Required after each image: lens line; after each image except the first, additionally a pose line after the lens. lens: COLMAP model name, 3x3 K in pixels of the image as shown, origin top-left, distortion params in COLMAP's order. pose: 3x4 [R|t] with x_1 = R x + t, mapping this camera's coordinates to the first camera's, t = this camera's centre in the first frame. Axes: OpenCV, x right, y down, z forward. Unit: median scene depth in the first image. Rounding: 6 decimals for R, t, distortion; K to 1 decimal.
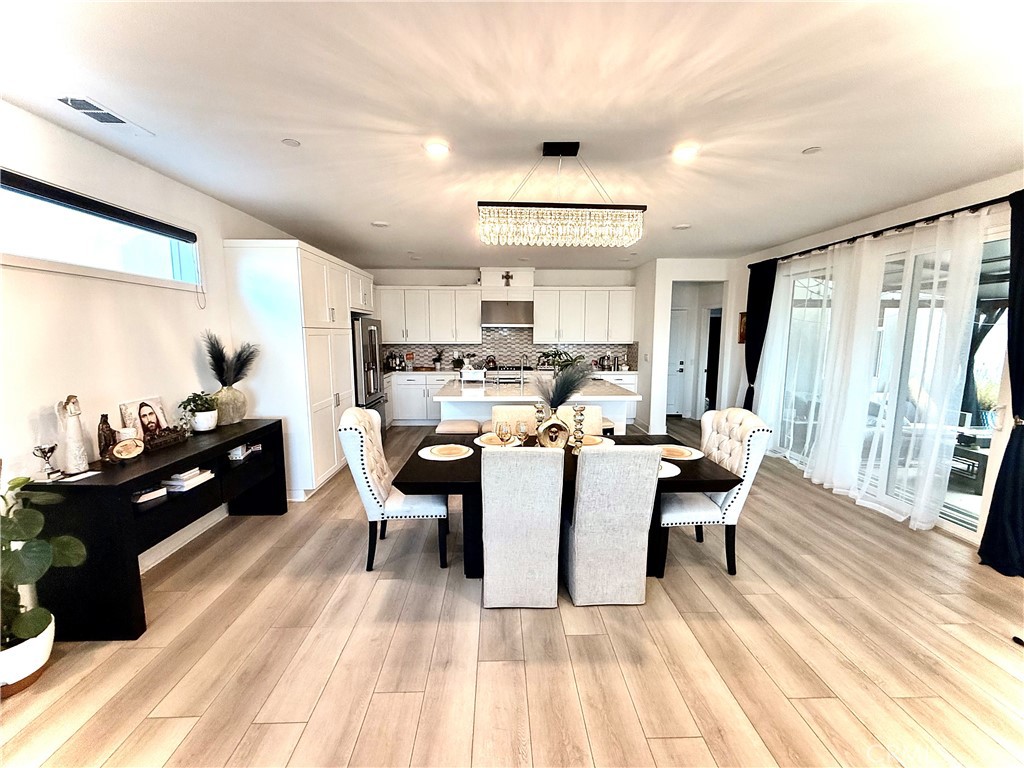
lens RADIAL K [[411.5, 0, 510.6], [0, 411.5, 389.9], [0, 0, 1]] dist [0.000905, 0.000422]
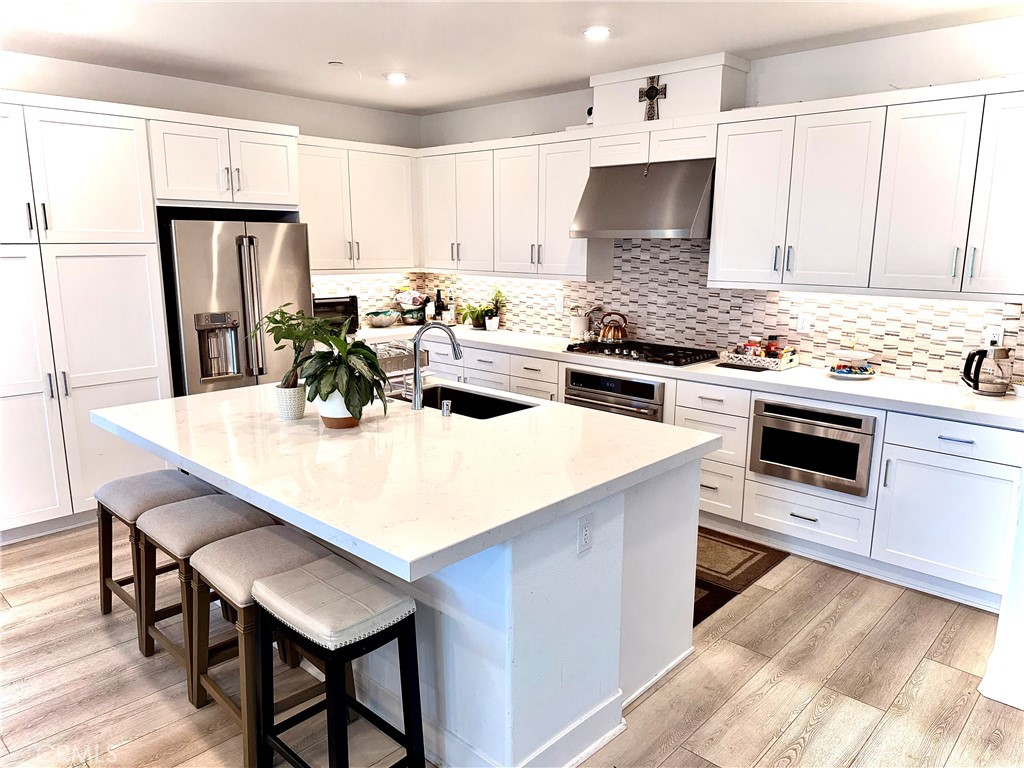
lens RADIAL K [[724.1, 0, 511.5], [0, 724.1, 385.4], [0, 0, 1]] dist [0.046925, -0.048330]
pose [[0.704400, 0.132788, -0.697272, 0.709501], [-0.101765, 0.991090, 0.085937, -0.125249], [0.702471, 0.010424, 0.711636, 0.886615]]
